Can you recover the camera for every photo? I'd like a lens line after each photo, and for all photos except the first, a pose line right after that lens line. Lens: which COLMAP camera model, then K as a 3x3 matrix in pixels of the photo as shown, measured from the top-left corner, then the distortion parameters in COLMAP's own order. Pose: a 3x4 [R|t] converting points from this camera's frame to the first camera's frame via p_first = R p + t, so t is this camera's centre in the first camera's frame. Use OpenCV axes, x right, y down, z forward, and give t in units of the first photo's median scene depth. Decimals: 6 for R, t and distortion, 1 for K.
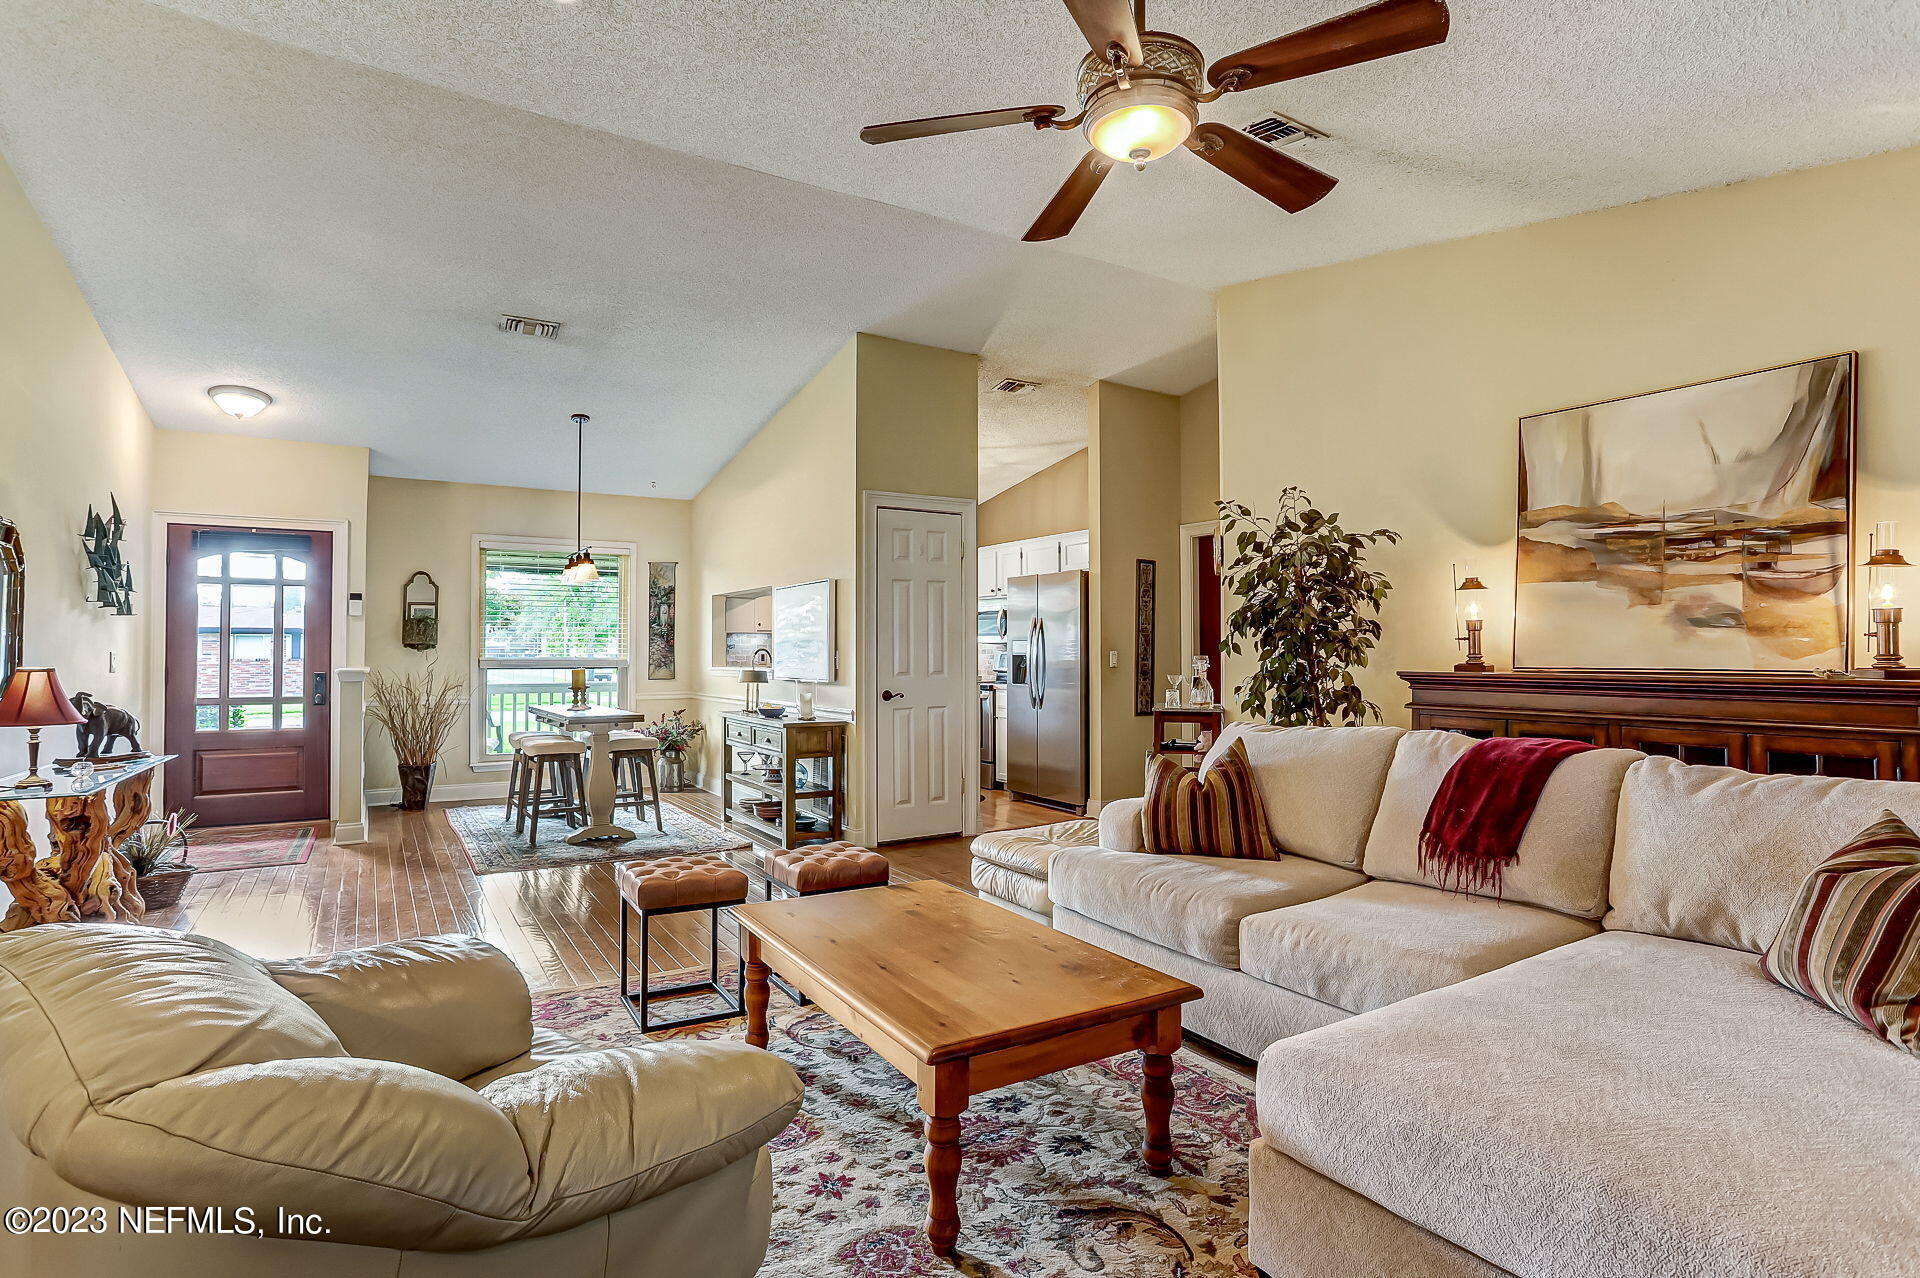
lens RADIAL K [[958.8, 0, 952.5], [0, 958.8, 655.6], [0, 0, 1]] dist [-0.078672, 0.039541]
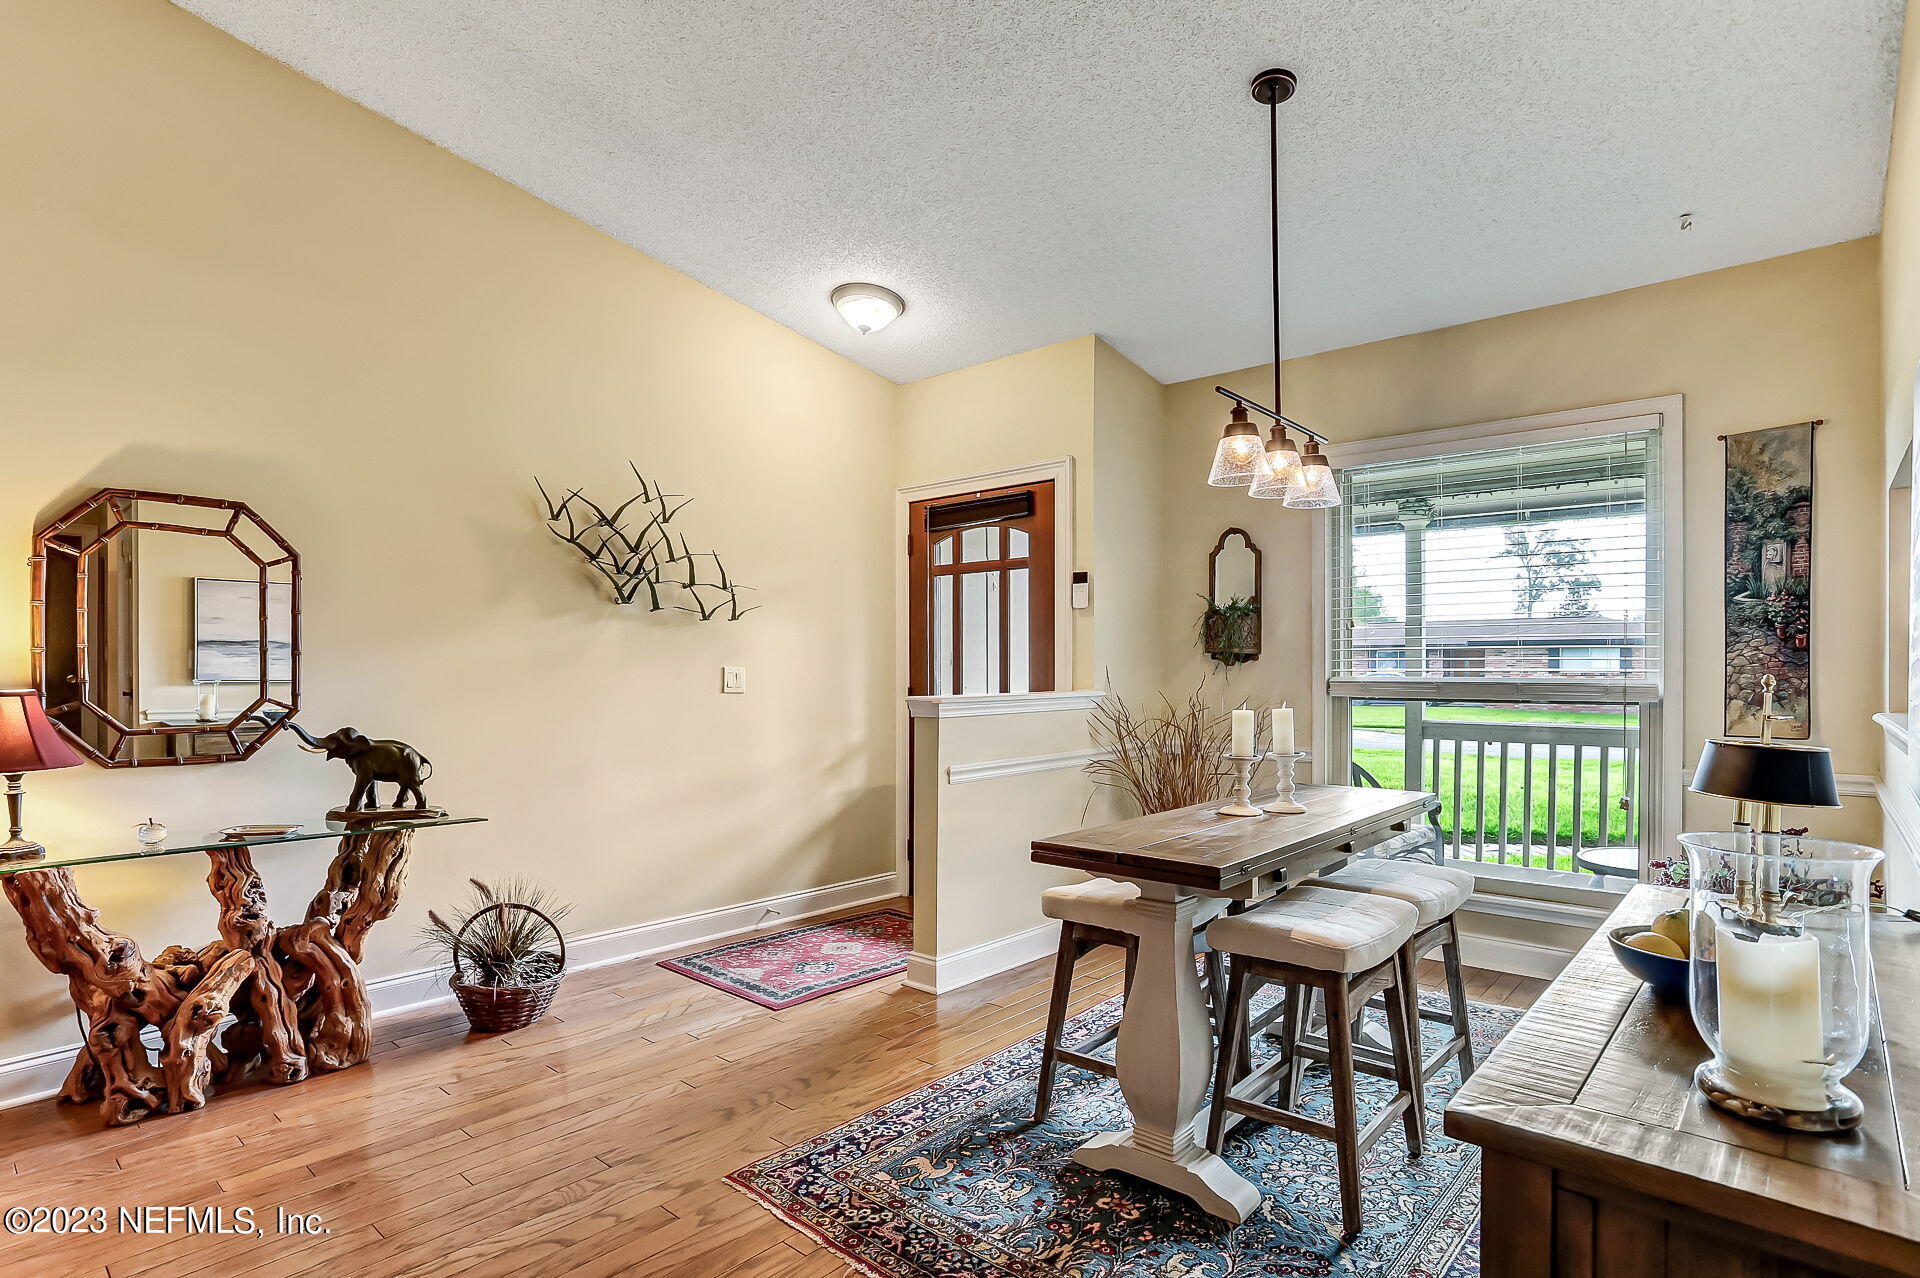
lens RADIAL K [[958.8, 0, 952.5], [0, 958.8, 655.6], [0, 0, 1]] dist [-0.078672, 0.039541]
pose [[0.271378, -0.008734, -0.962433, -0.052076], [-0.003048, 0.999946, -0.009934, -0.004421], [0.962468, 0.005629, 0.271337, 0.761970]]
